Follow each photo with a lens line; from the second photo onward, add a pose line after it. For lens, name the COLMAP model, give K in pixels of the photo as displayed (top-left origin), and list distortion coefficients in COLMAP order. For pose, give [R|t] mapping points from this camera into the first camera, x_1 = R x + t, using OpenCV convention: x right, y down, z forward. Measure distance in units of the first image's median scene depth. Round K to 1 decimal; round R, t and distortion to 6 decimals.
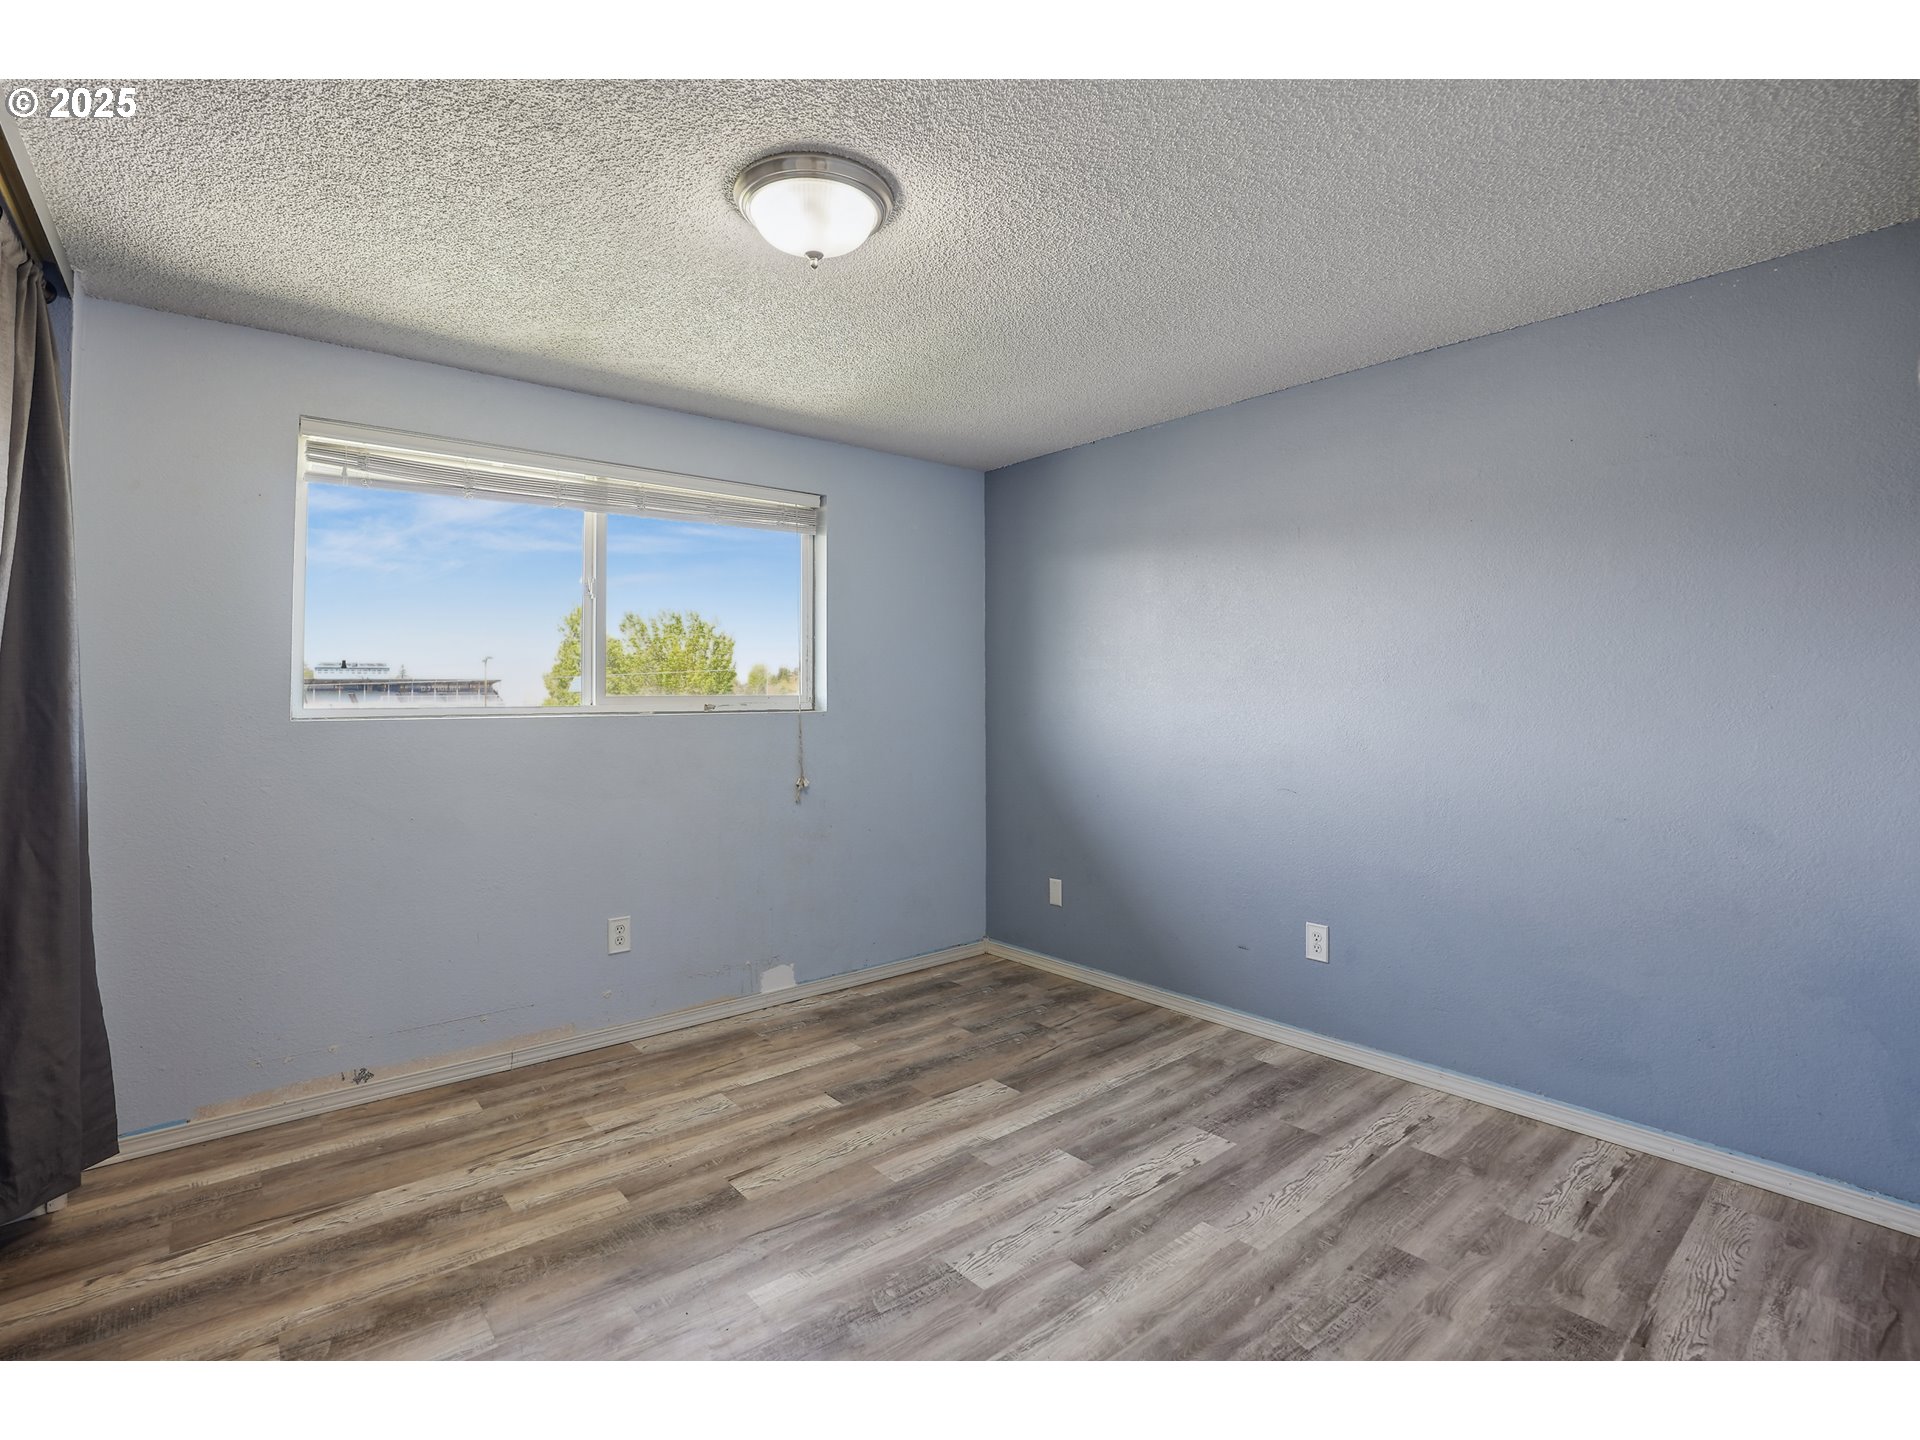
lens RADIAL K [[879.2, 0, 963.1], [0, 879.2, 720.6], [0, 0, 1]] dist [-0.005182, 0.001050]
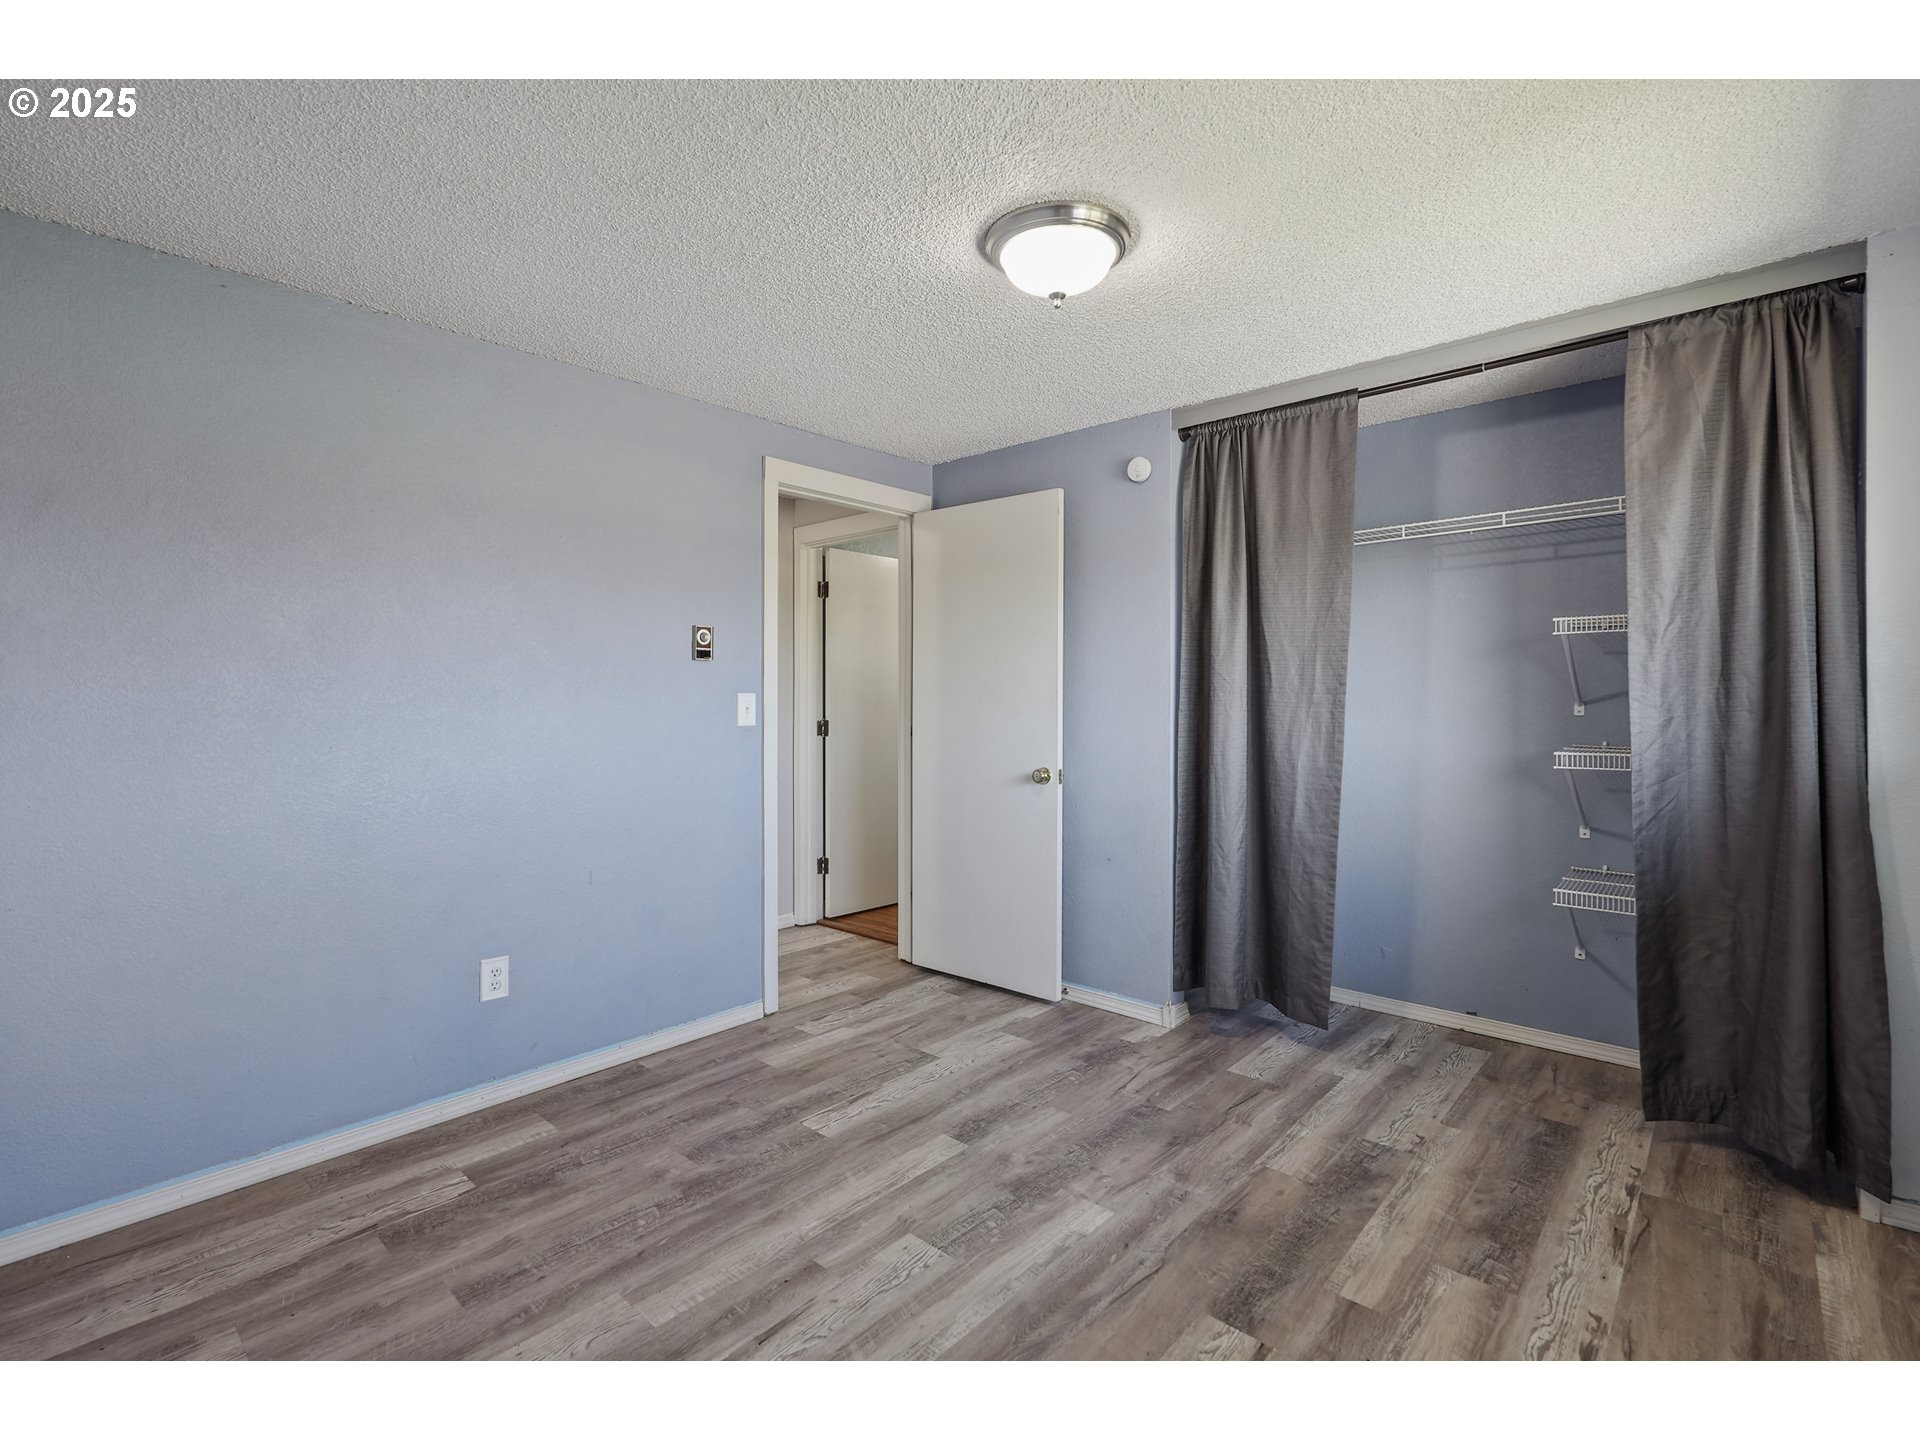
lens RADIAL K [[879.2, 0, 963.1], [0, 879.2, 720.6], [0, 0, 1]] dist [-0.005182, 0.001050]
pose [[-0.990280, 0.010286, -0.138710, 0.098141], [0.003060, 0.998632, 0.052207, -0.052746], [0.139057, 0.051275, -0.988956, 1.953757]]
